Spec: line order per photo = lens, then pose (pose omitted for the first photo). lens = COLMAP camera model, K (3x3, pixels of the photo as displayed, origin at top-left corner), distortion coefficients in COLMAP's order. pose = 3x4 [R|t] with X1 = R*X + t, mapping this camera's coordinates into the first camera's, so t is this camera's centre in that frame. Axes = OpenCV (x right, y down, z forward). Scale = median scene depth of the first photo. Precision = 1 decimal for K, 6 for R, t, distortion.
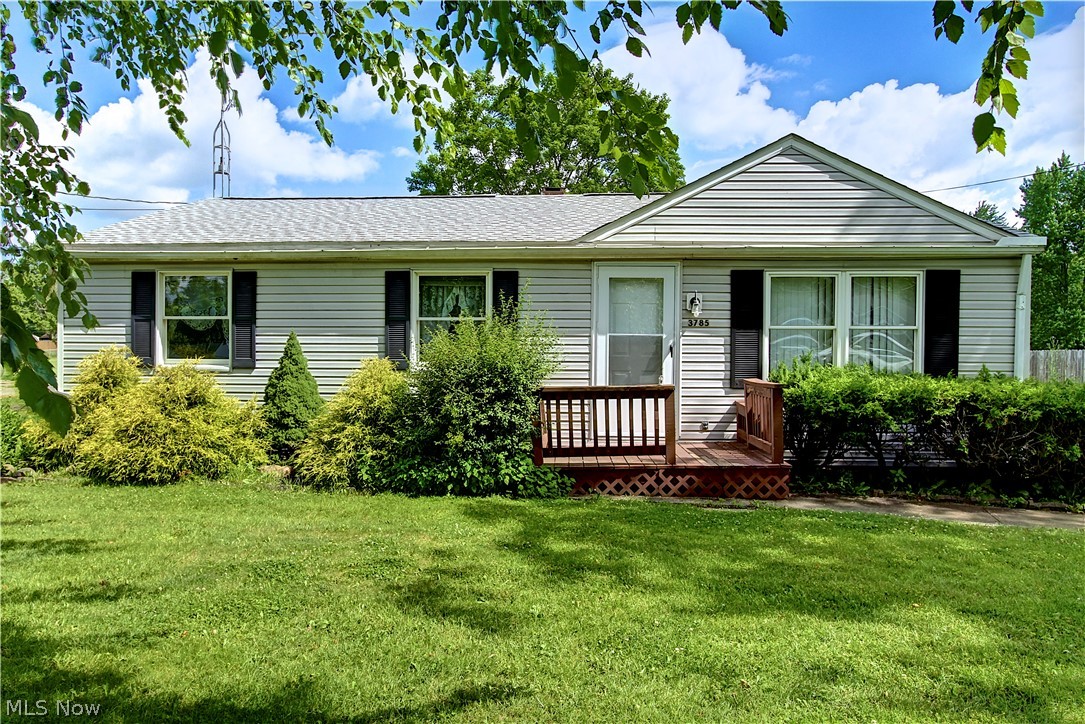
lens RADIAL K [[766.8, 0, 542.5], [0, 766.8, 362.0], [0, 0, 1]] dist [-0.023670, 0.000831]
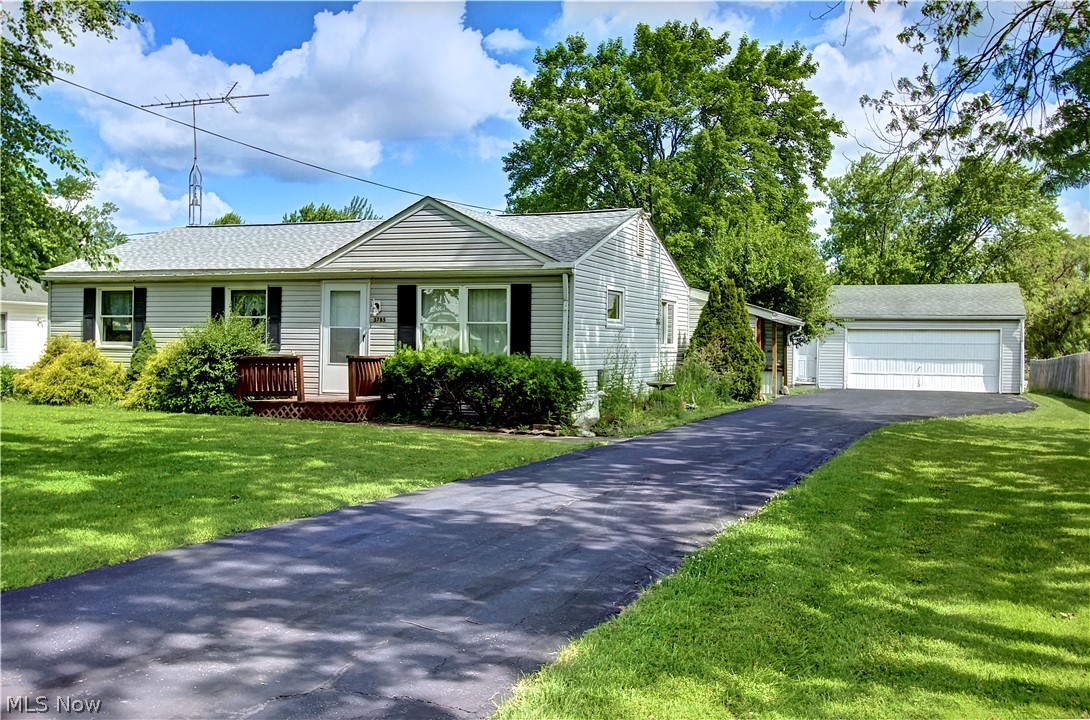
lens RADIAL K [[1075.2, 0, 545.0], [0, 1075.2, 360.0], [0, 0, 1]] dist [-0.012440, 0.009752]
pose [[0.952944, 0.011398, -0.302933, 1.179764], [-0.013361, 0.999901, -0.004407, 0.035185], [0.302853, 0.008247, 0.953002, -0.959177]]
